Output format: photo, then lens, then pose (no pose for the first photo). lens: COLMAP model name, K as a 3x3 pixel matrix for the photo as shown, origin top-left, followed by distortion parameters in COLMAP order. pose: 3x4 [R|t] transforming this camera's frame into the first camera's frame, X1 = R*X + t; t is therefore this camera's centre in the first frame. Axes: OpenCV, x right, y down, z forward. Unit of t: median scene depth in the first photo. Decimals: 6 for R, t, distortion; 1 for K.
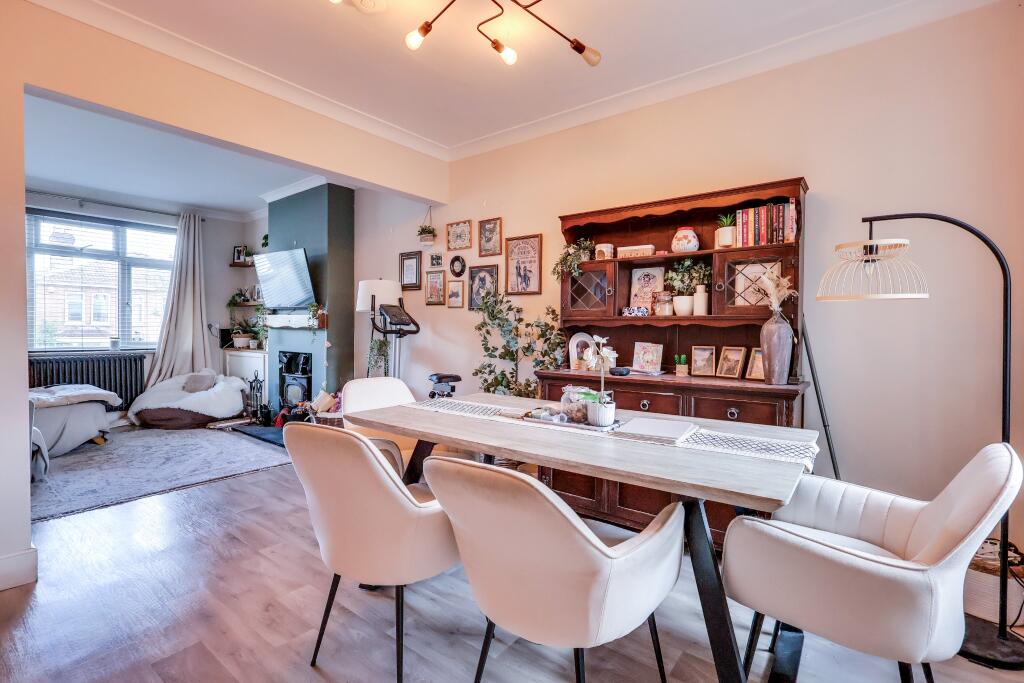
lens RADIAL K [[473.9, 0, 510.8], [0, 473.9, 338.2], [0, 0, 1]] dist [-0.001136, 0.000130]
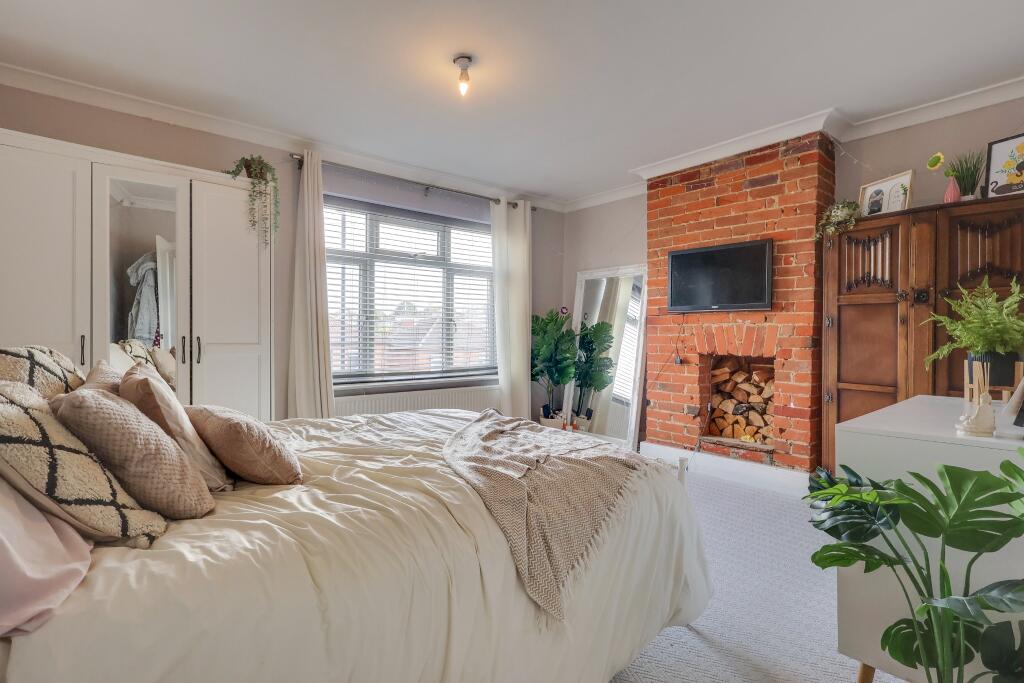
lens RADIAL K [[473.9, 0, 510.8], [0, 473.9, 338.2], [0, 0, 1]] dist [-0.001136, 0.000130]
pose [[0.976867, -0.005014, -0.213790, -0.549320], [0.002020, 0.999897, -0.014222, -0.031484], [0.213840, 0.013462, 0.976776, 0.234007]]
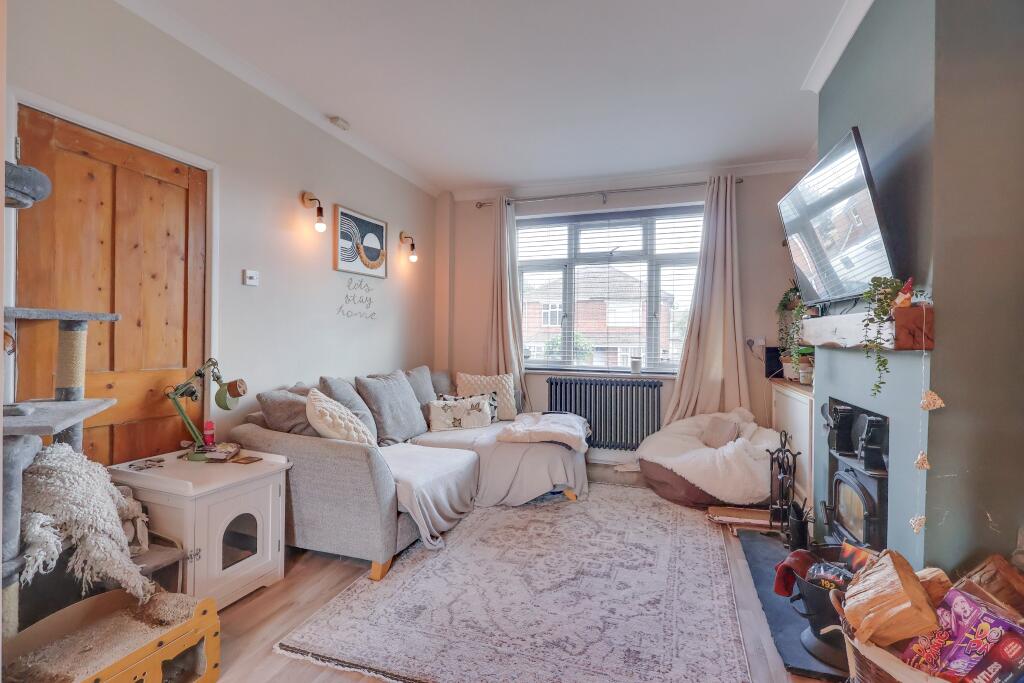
lens RADIAL K [[473.9, 0, 510.8], [0, 473.9, 338.2], [0, 0, 1]] dist [-0.001136, 0.000130]
pose [[0.340411, -0.008080, -0.940242, -0.152101], [-0.025128, 0.999528, -0.017687, -0.012989], [0.939941, 0.029647, 0.340047, 0.519916]]
